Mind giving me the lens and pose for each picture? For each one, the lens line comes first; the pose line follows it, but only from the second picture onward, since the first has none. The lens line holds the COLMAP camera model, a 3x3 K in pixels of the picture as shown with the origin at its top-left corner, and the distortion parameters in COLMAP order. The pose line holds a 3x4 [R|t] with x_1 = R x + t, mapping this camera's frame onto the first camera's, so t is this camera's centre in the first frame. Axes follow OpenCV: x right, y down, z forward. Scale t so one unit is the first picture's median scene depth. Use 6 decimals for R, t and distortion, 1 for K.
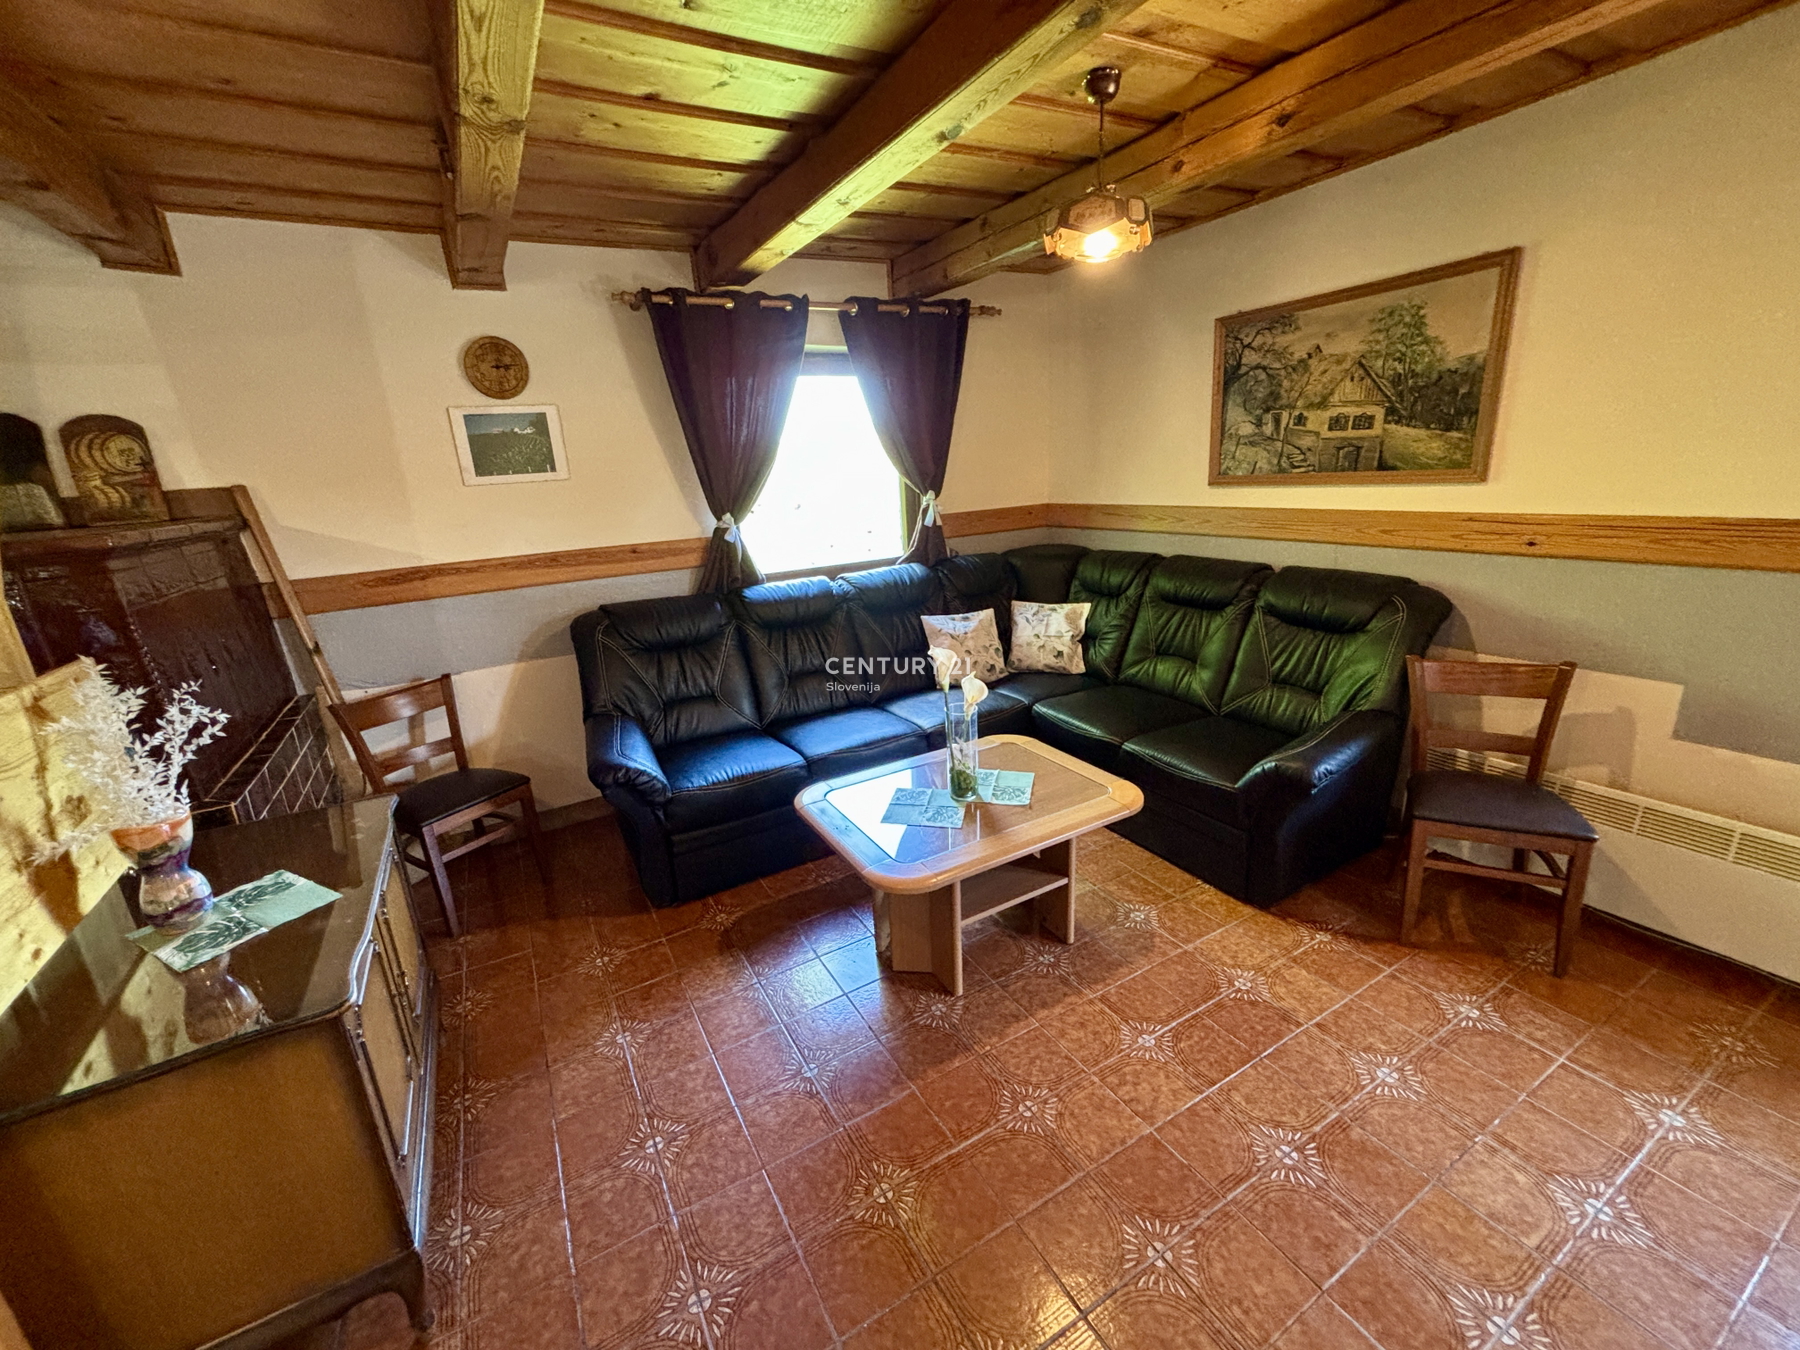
lens RADIAL K [[729.8, 0, 898.8], [0, 729.8, 673.9], [0, 0, 1]] dist [0.001809, -0.000123]
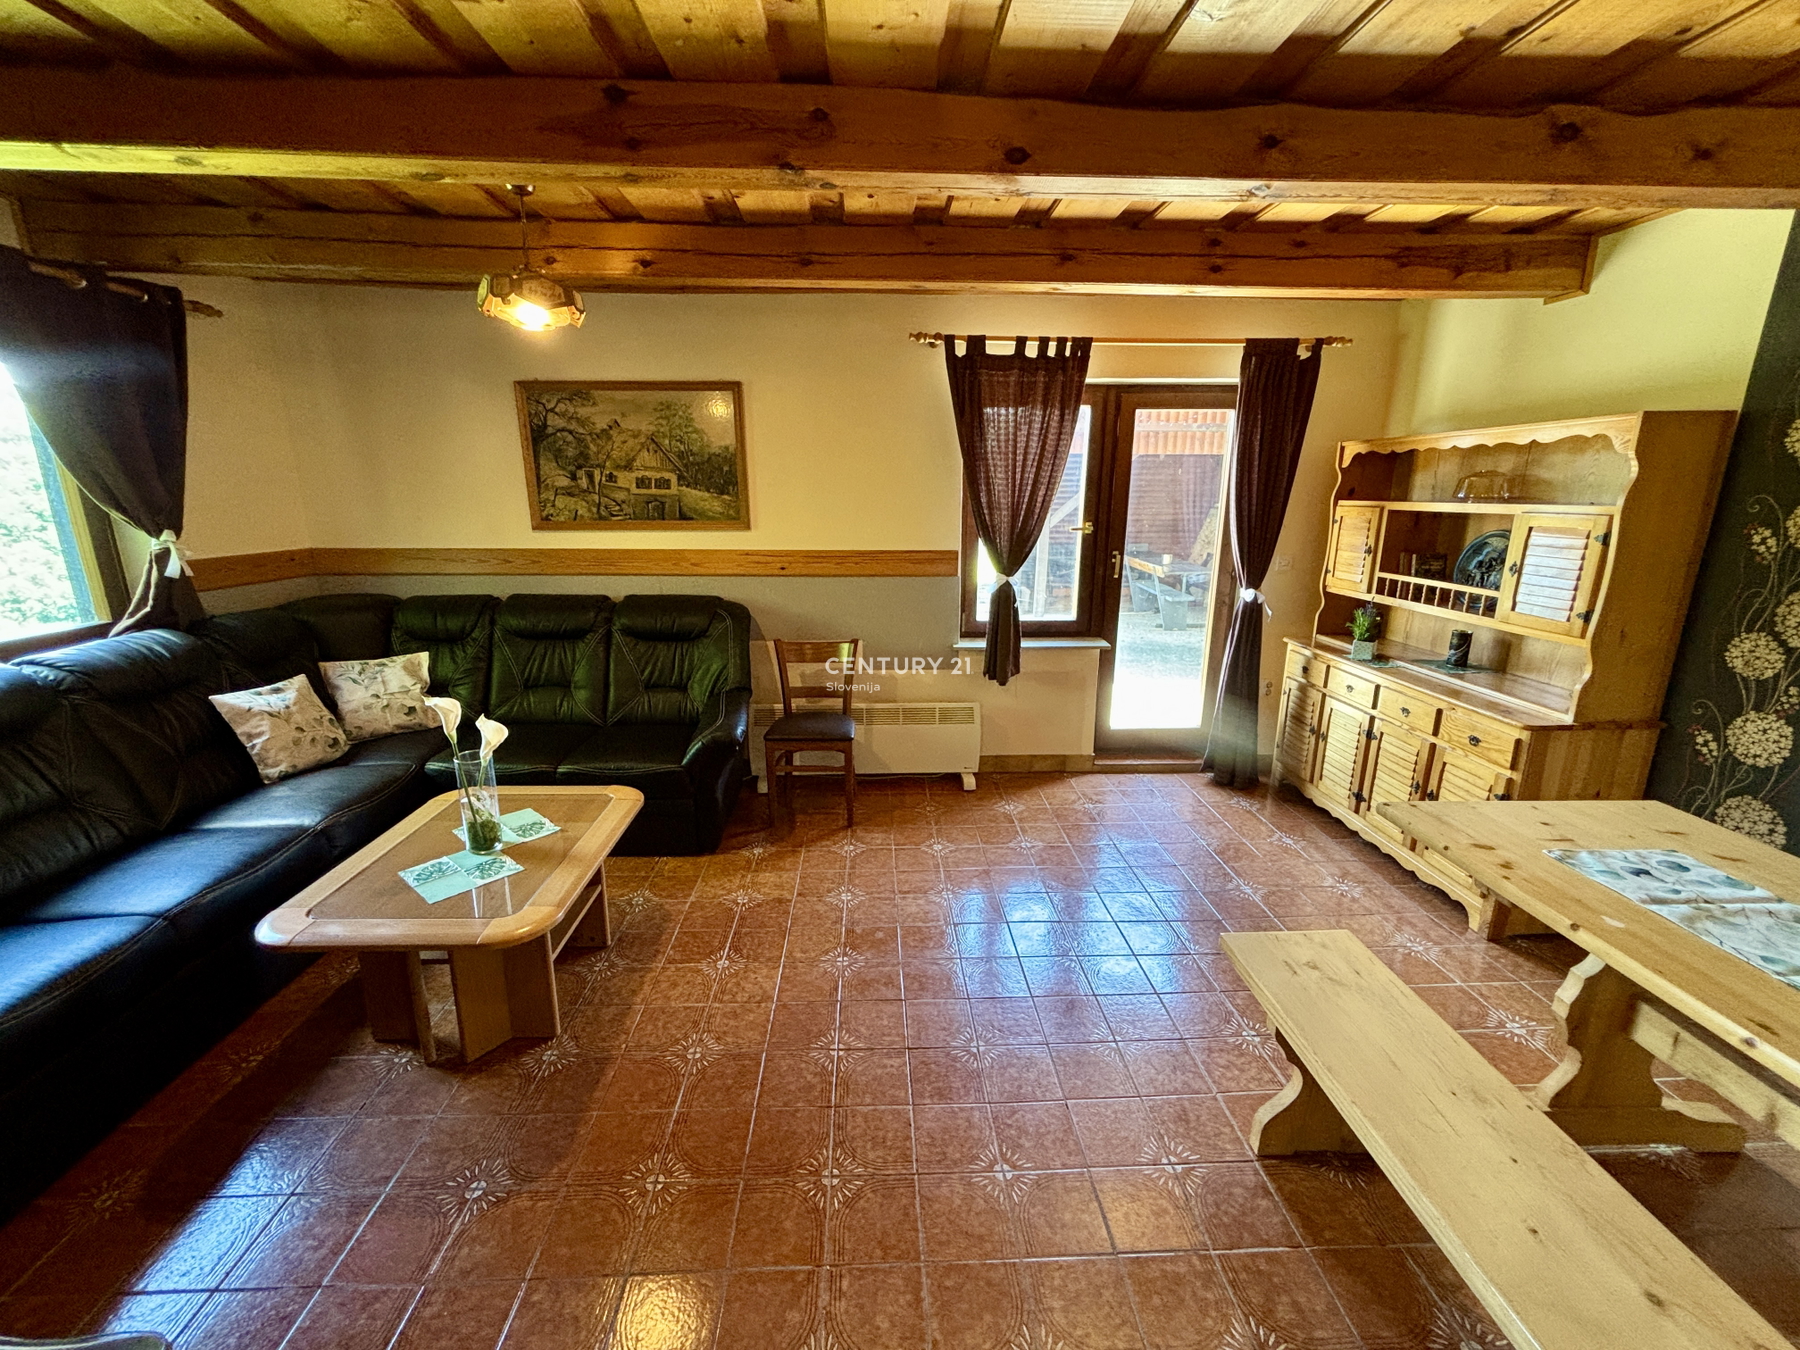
lens RADIAL K [[729.8, 0, 894.2], [0, 729.8, 672.9], [0, 0, 1]] dist [0.001809, -0.000123]
pose [[0.465444, -0.157782, 0.870900, -0.344024], [0.212600, 0.975104, 0.063039, -0.001760], [-0.859164, 0.155812, 0.487401, 0.036402]]
